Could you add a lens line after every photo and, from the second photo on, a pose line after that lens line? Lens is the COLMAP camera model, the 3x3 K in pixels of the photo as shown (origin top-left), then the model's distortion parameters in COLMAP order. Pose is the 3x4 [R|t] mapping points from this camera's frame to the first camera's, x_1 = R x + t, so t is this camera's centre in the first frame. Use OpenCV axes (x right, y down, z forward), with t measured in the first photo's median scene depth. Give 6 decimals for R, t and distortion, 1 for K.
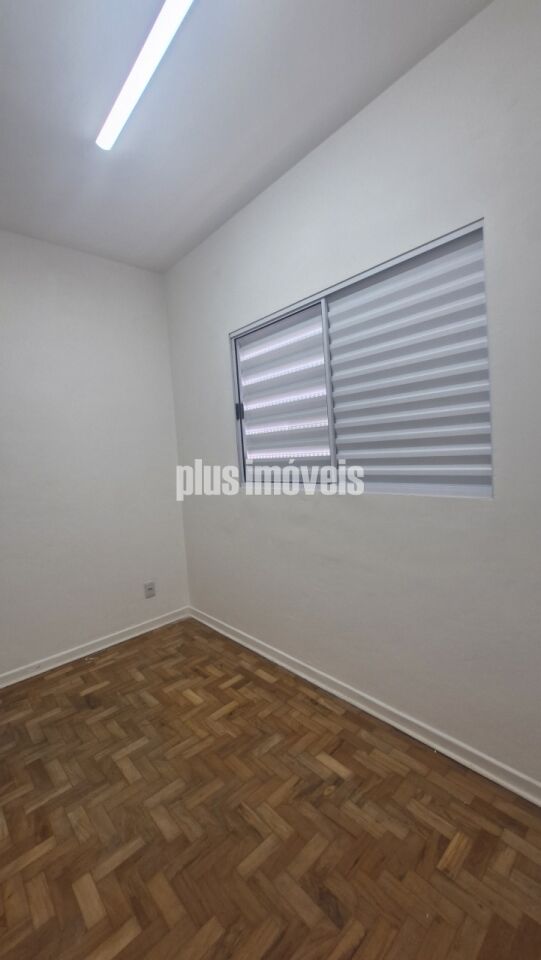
lens RADIAL K [[384.5, 0, 274.6], [0, 384.5, 479.2], [0, 0, 1]] dist [0.000634, 0.000927]
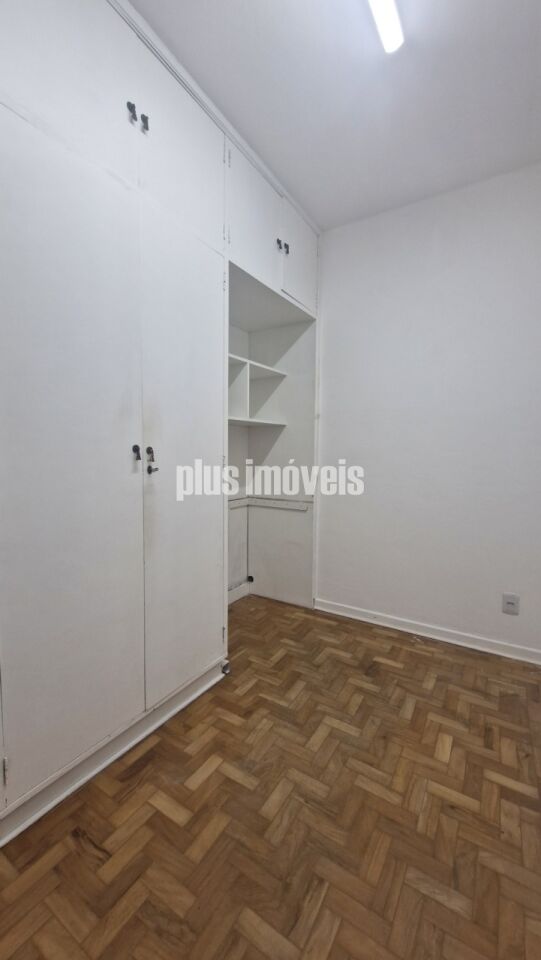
lens RADIAL K [[384.5, 0, 273.1], [0, 384.5, 469.5], [0, 0, 1]] dist [0.000634, 0.000927]
pose [[0.258388, 0.108768, -0.959899, 0.407975], [-0.107342, 0.990721, 0.083365, 0.019482], [0.960059, 0.081497, 0.267666, 0.527144]]
